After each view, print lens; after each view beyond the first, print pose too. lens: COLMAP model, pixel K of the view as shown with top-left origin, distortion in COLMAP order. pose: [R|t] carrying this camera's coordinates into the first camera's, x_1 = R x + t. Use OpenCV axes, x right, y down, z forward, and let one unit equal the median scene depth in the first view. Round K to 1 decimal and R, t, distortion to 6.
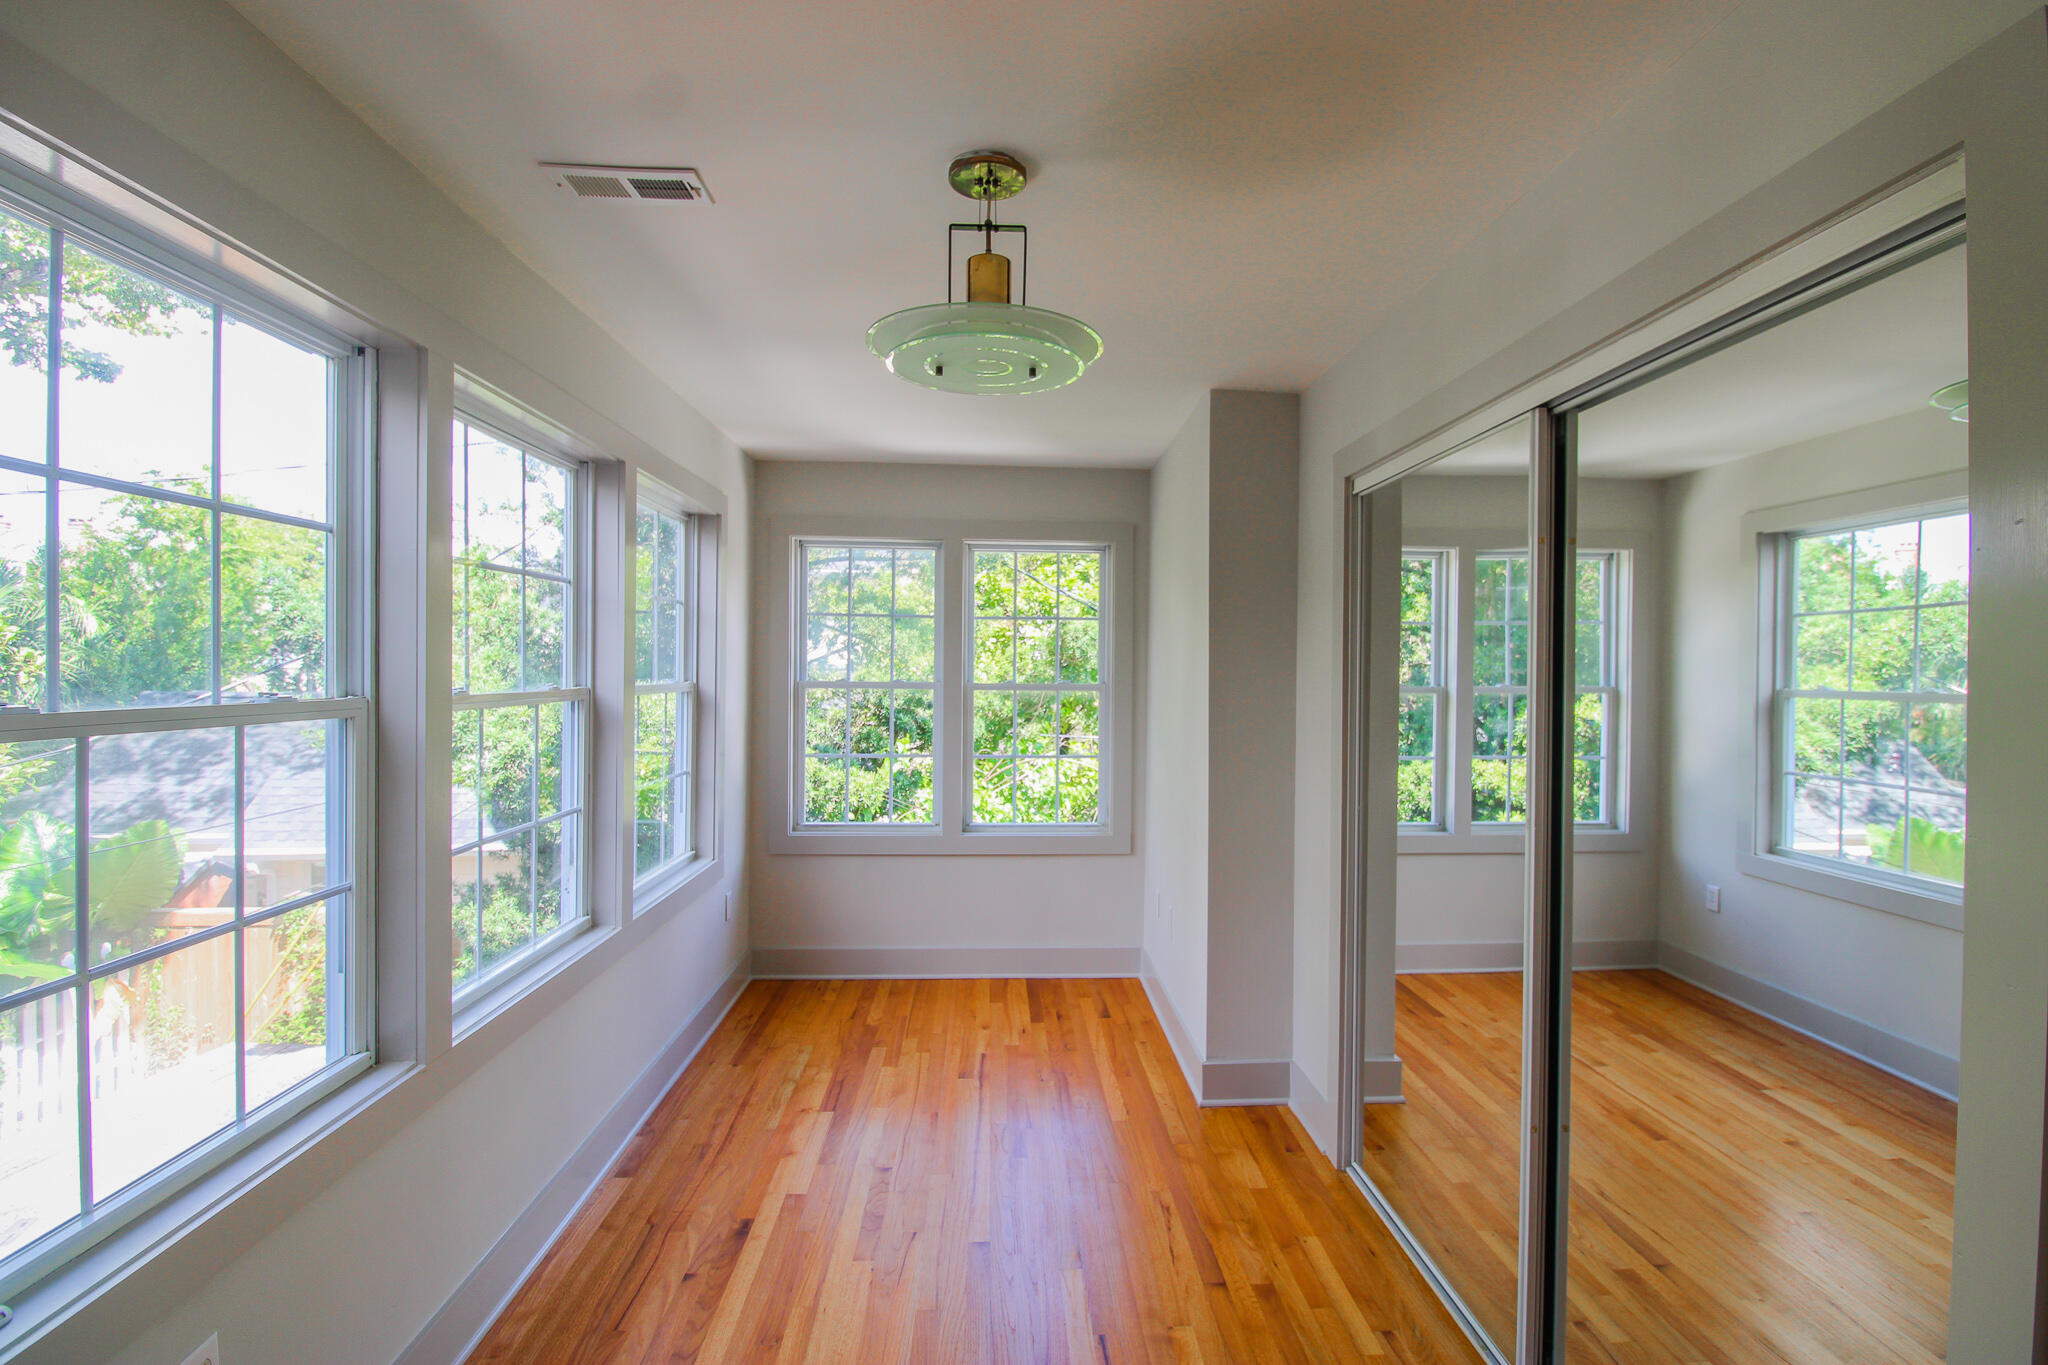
lens RADIAL K [[961.1, 0, 1040.3], [0, 961.1, 674.4], [0, 0, 1]] dist [-0.001464, -0.011415]
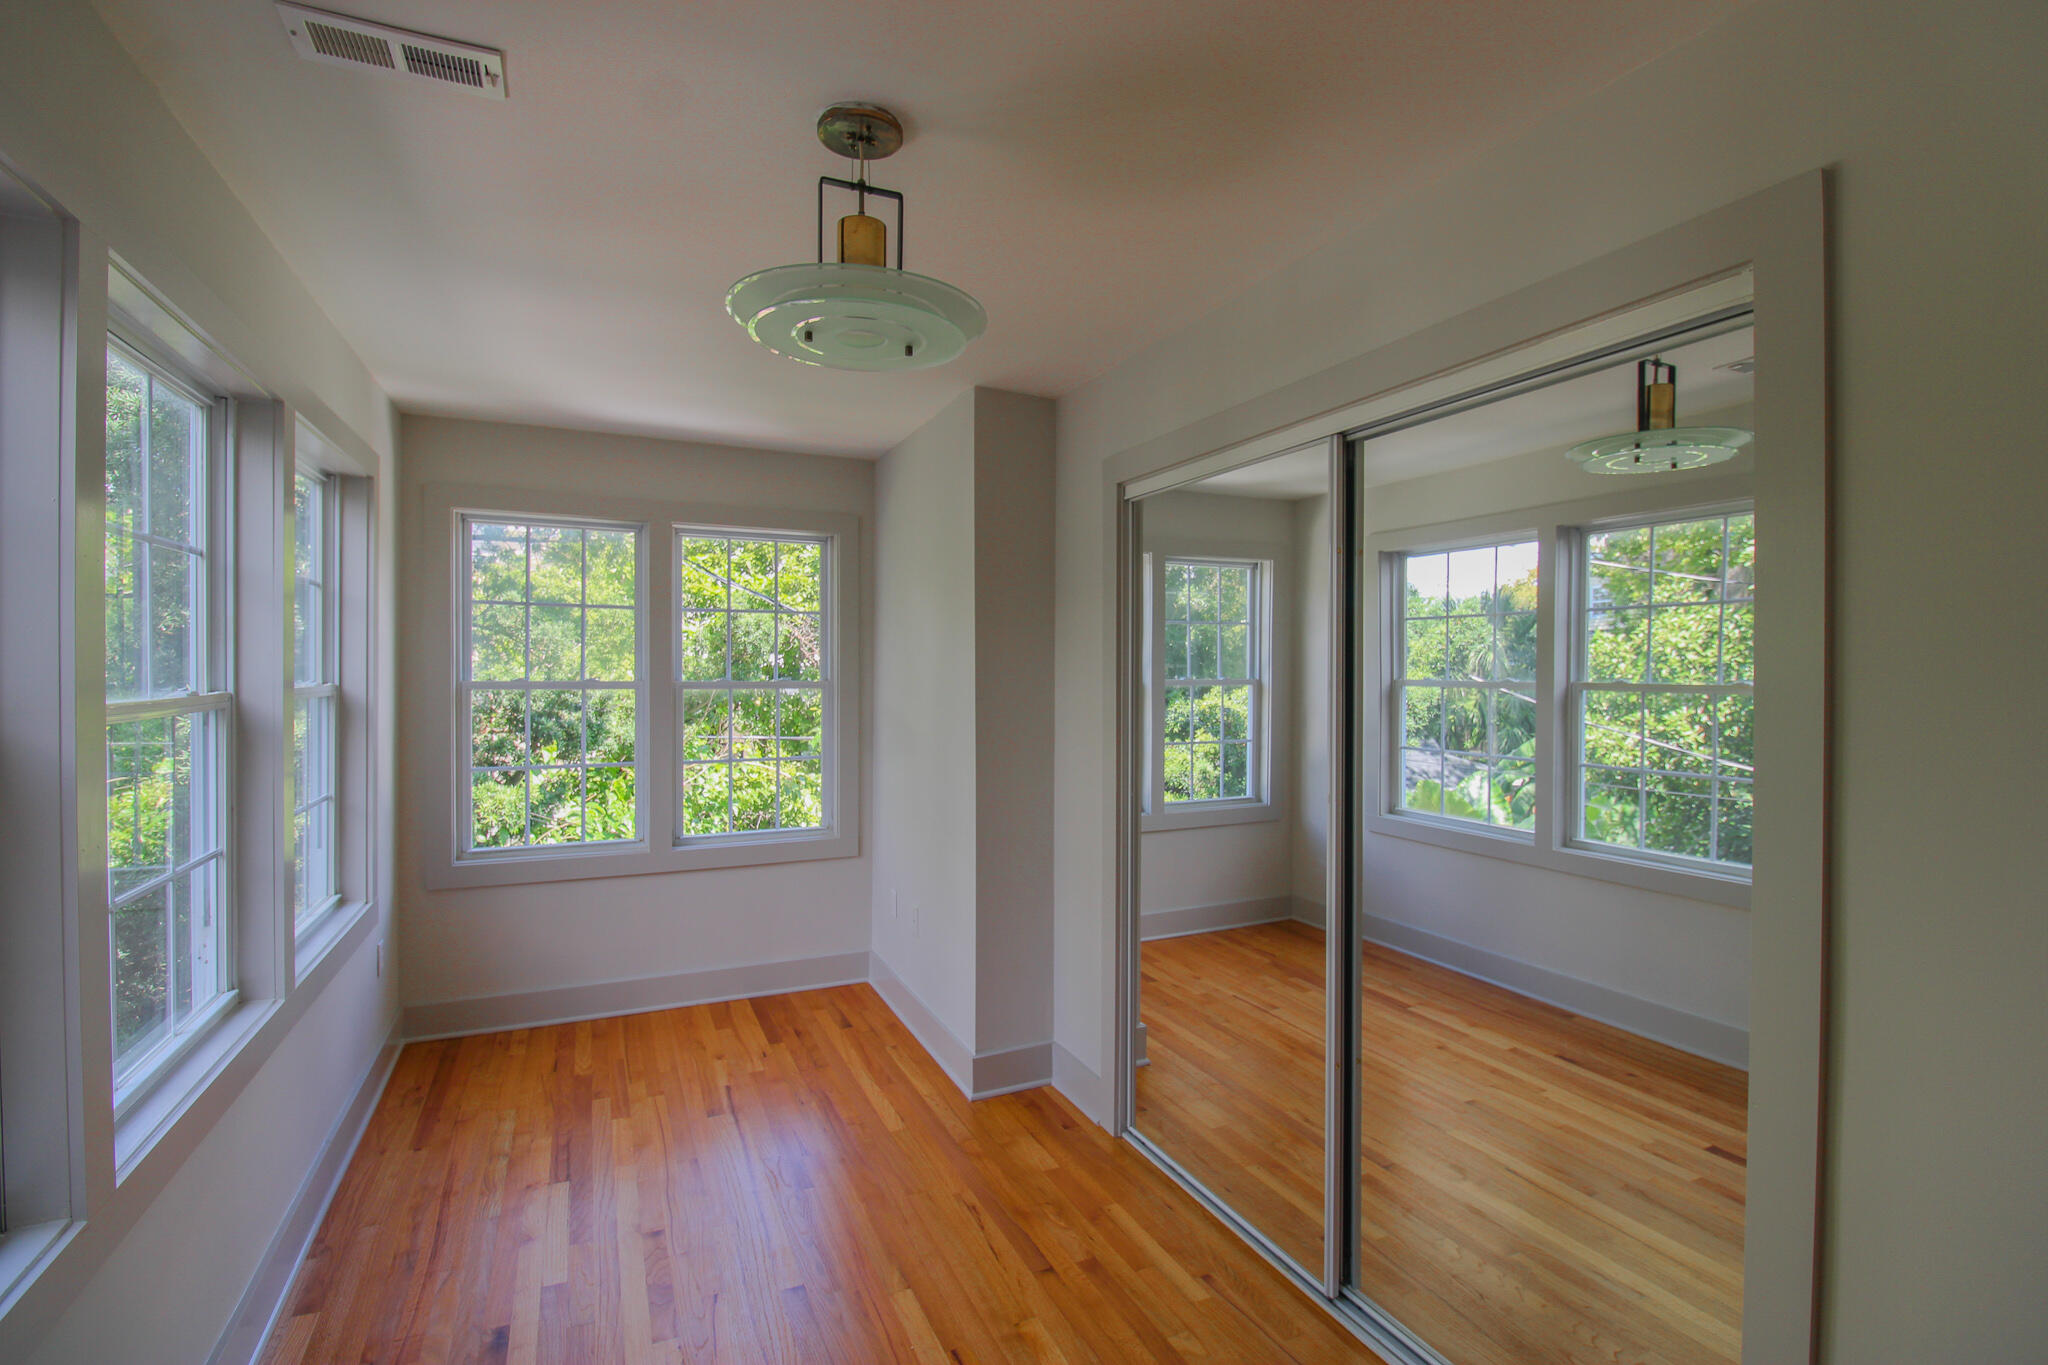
lens RADIAL K [[961.1, 0, 1046.0], [0, 961.1, 675.5], [0, 0, 1]] dist [-0.001464, -0.011415]
pose [[0.924879, -0.008565, 0.380165, -0.139501], [0.006530, 0.999957, 0.006643, -0.000839], [-0.380205, -0.003662, 0.924895, 0.043722]]
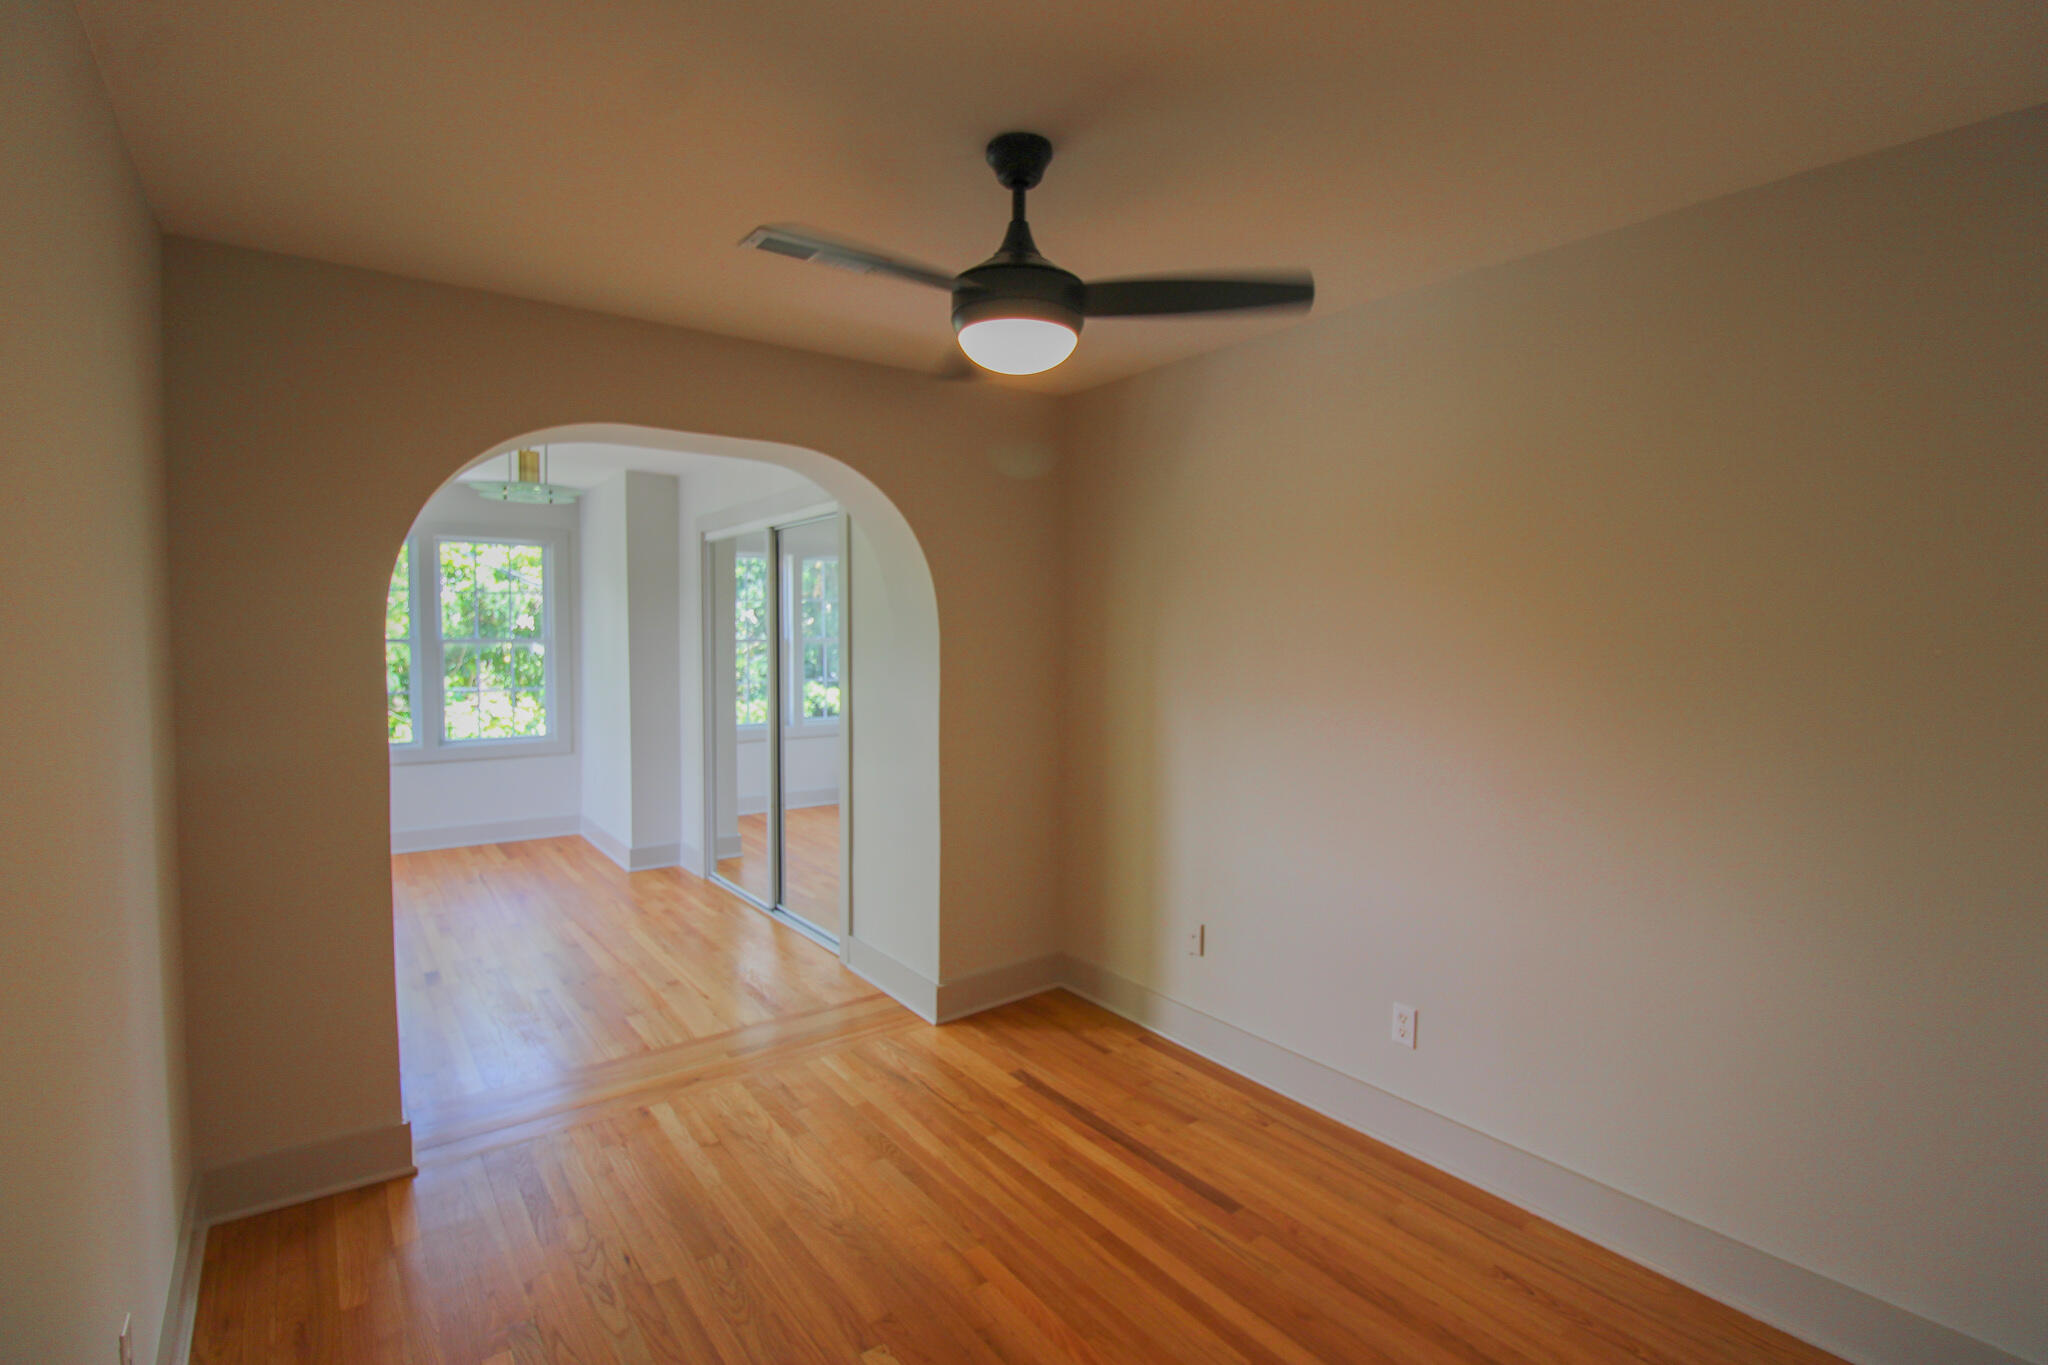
lens RADIAL K [[961.1, 0, 1045.0], [0, 961.1, 683.1], [0, 0, 1]] dist [-0.001464, -0.011415]
pose [[0.824594, -0.031323, 0.564858, -0.197018], [0.001510, 0.998584, 0.053171, 0.000821], [-0.565724, -0.042992, 0.823473, -0.911524]]
